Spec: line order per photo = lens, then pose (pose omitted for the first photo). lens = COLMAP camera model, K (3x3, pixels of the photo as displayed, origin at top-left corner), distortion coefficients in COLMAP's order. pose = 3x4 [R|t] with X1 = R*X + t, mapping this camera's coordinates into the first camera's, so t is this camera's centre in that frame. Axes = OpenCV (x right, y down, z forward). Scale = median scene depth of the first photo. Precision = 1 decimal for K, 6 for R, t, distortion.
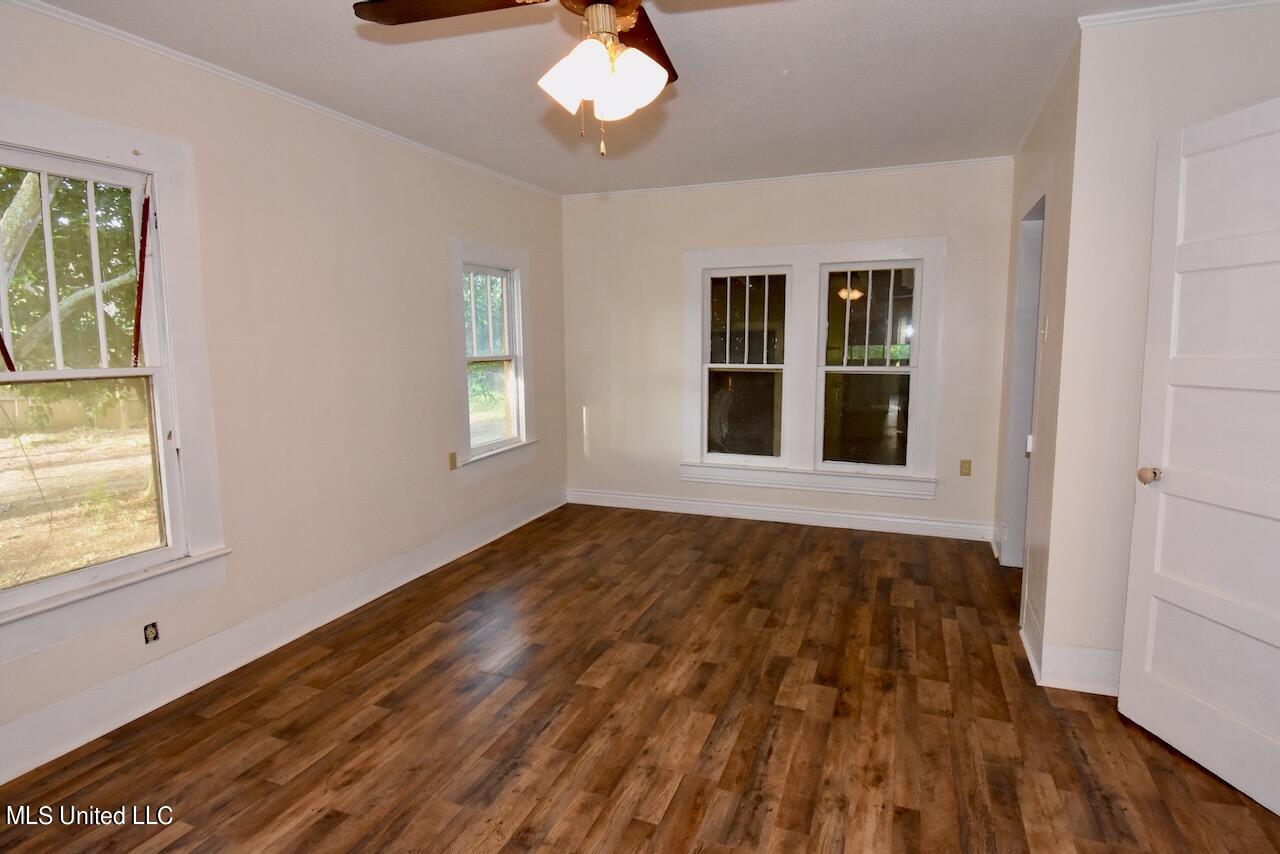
lens RADIAL K [[664.4, 0, 644.9], [0, 664.4, 421.6], [0, 0, 1]] dist [0.010336, -0.020342]
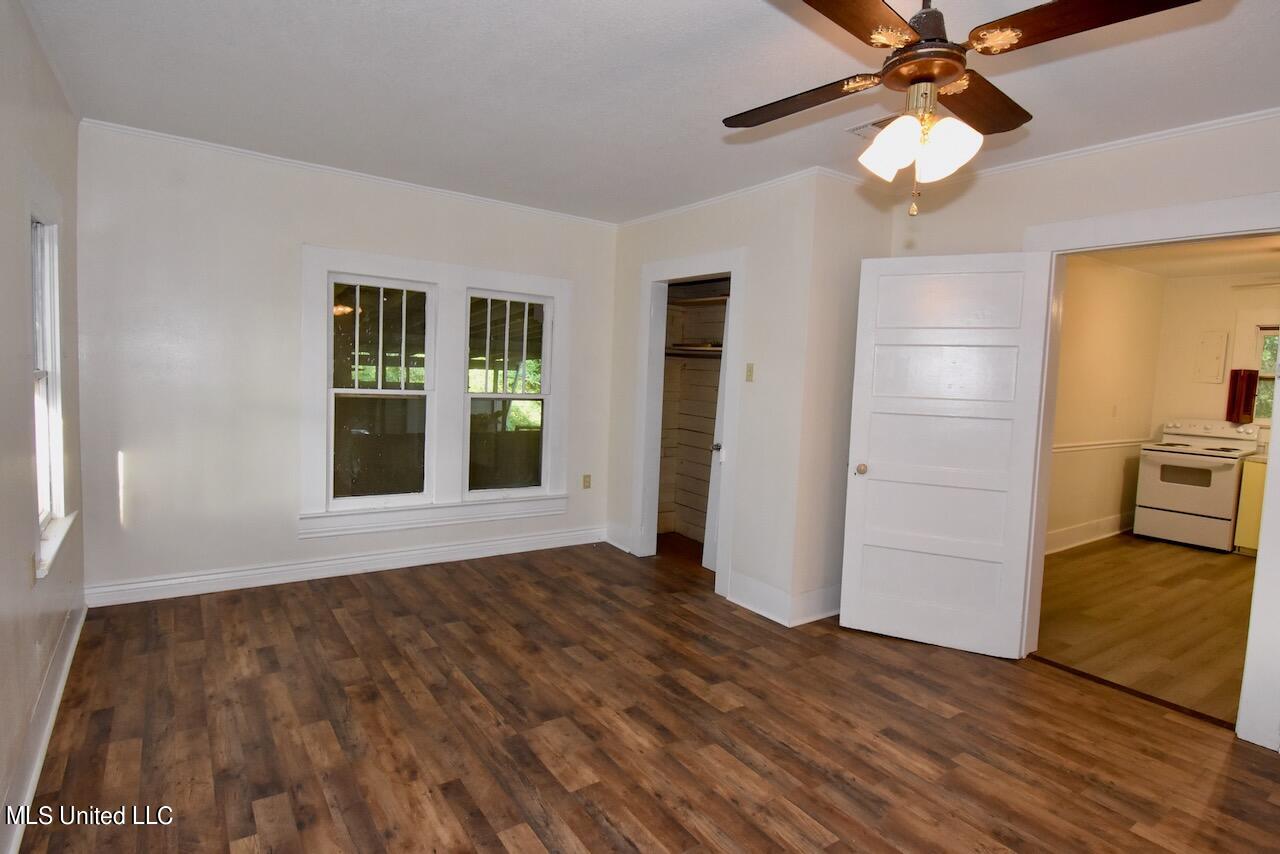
lens RADIAL K [[664.4, 0, 647.4], [0, 664.4, 418.6], [0, 0, 1]] dist [0.010336, -0.020342]
pose [[0.549256, -0.027132, 0.835213, -0.533882], [0.053749, 0.998550, -0.002909, -0.038946], [-0.833924, 0.046489, 0.549918, 0.340128]]
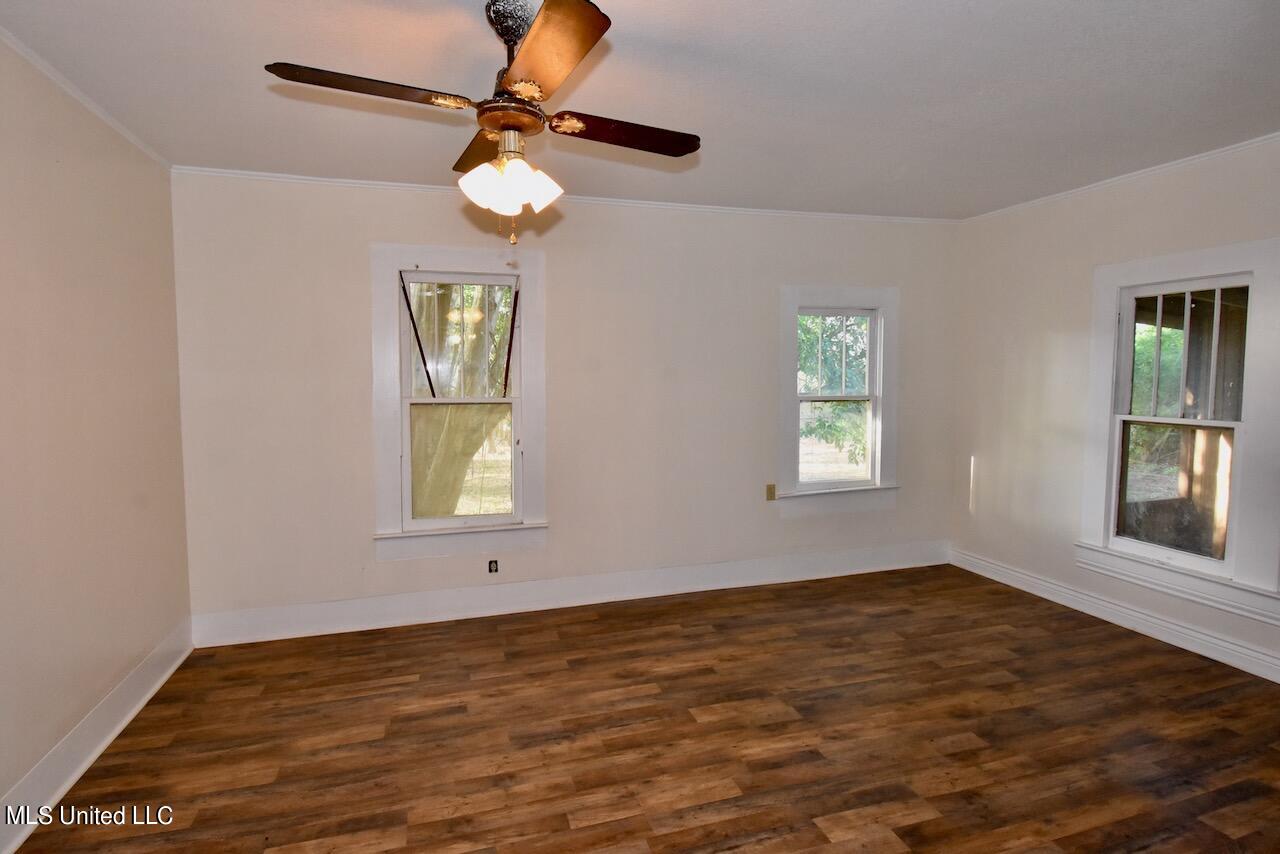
lens RADIAL K [[664.4, 0, 644.6], [0, 664.4, 417.5], [0, 0, 1]] dist [0.010336, -0.020342]
pose [[0.625670, 0.055677, -0.778099, 0.481780], [-0.097041, 0.995257, -0.006815, -0.039105], [0.774029, 0.079771, 0.628105, 0.184876]]
